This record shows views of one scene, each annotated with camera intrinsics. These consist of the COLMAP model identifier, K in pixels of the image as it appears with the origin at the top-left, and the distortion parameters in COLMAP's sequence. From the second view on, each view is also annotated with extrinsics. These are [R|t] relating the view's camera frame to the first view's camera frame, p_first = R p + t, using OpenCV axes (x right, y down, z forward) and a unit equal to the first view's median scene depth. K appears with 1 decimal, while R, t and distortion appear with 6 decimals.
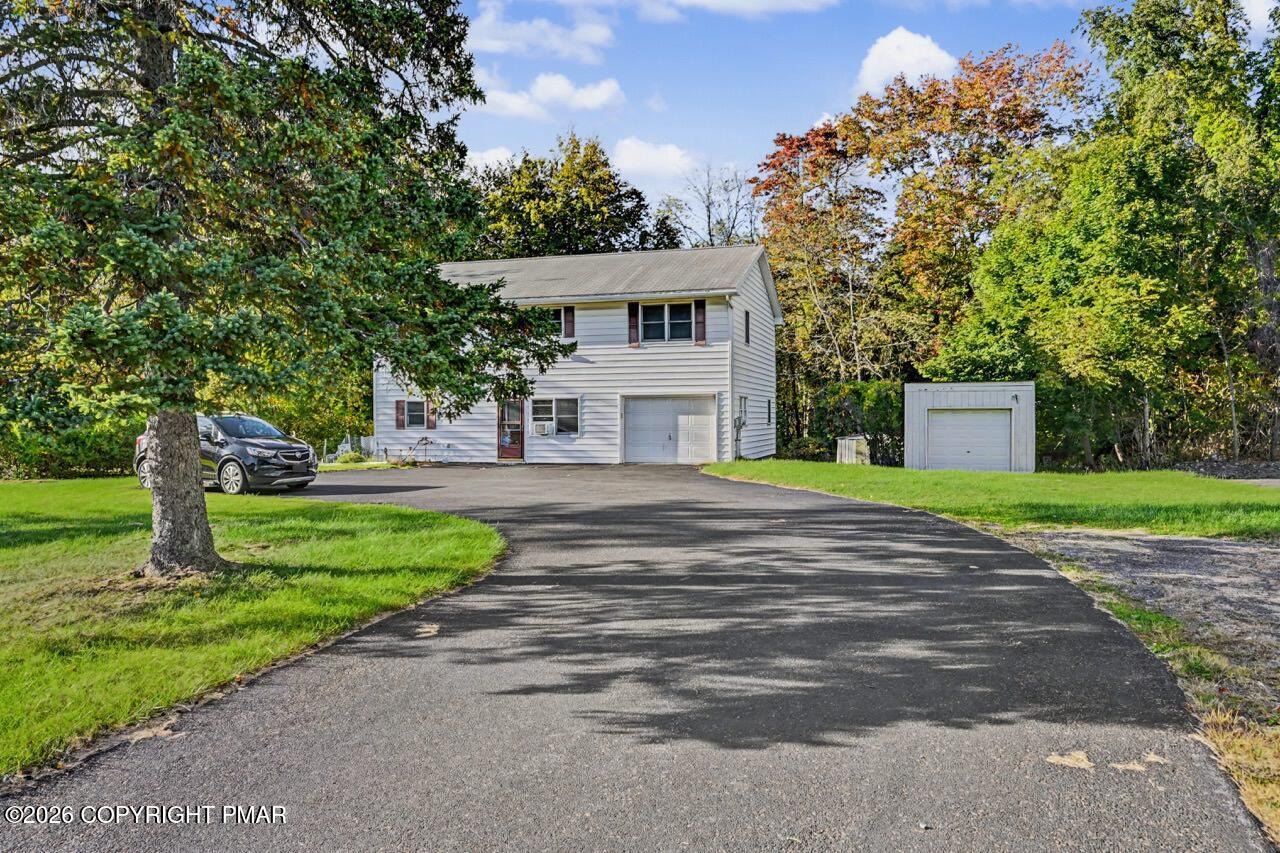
lens RADIAL K [[911.6, 0, 641.4], [0, 911.6, 421.9], [0, 0, 1]] dist [0.006571, 0.000141]
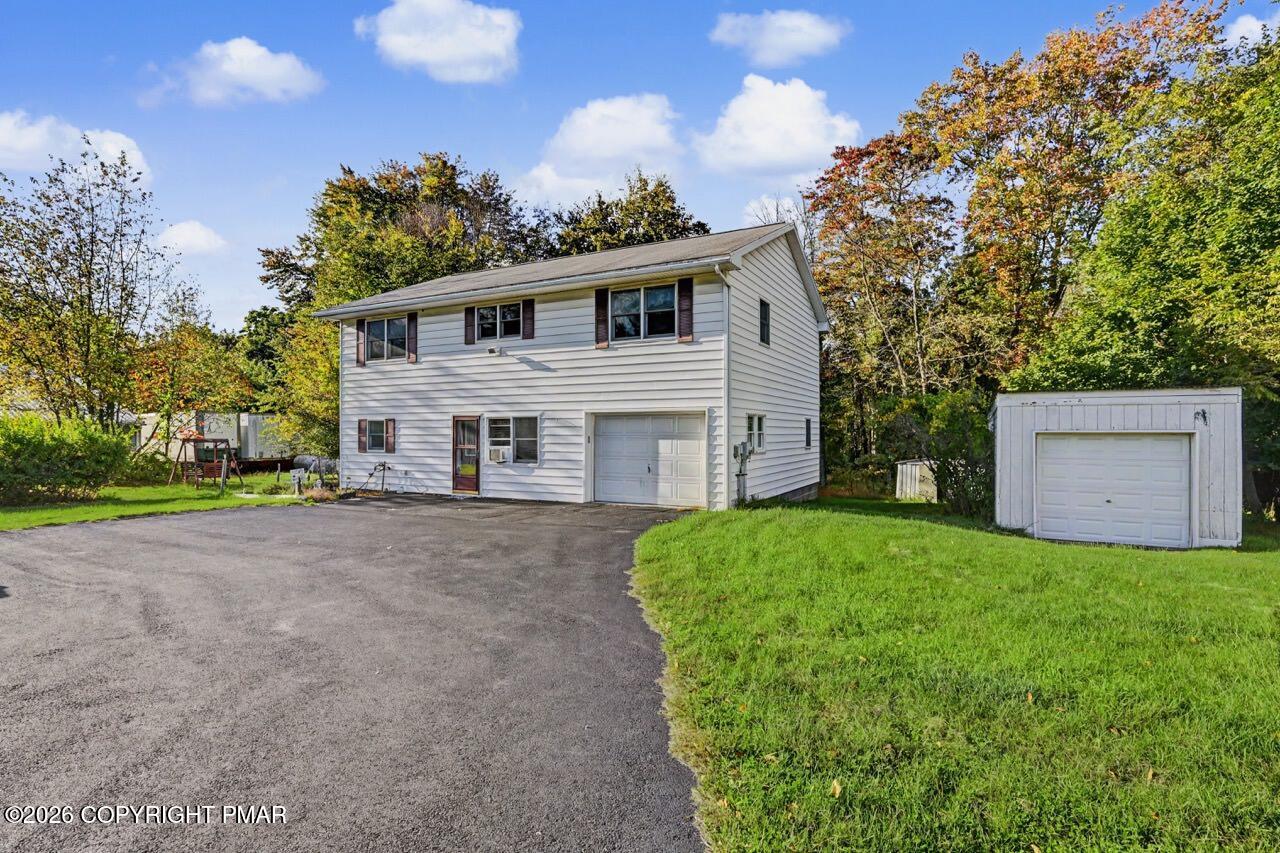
lens RADIAL K [[625.4, 0, 636.8], [0, 625.4, 434.0], [0, 0, 1]] dist [-0.002287, 0.000271]
pose [[0.980453, 0.005079, -0.196686, 0.116127], [-0.005269, 0.999986, -0.000442, -0.011072], [0.196681, 0.001469, 0.980466, 0.479811]]
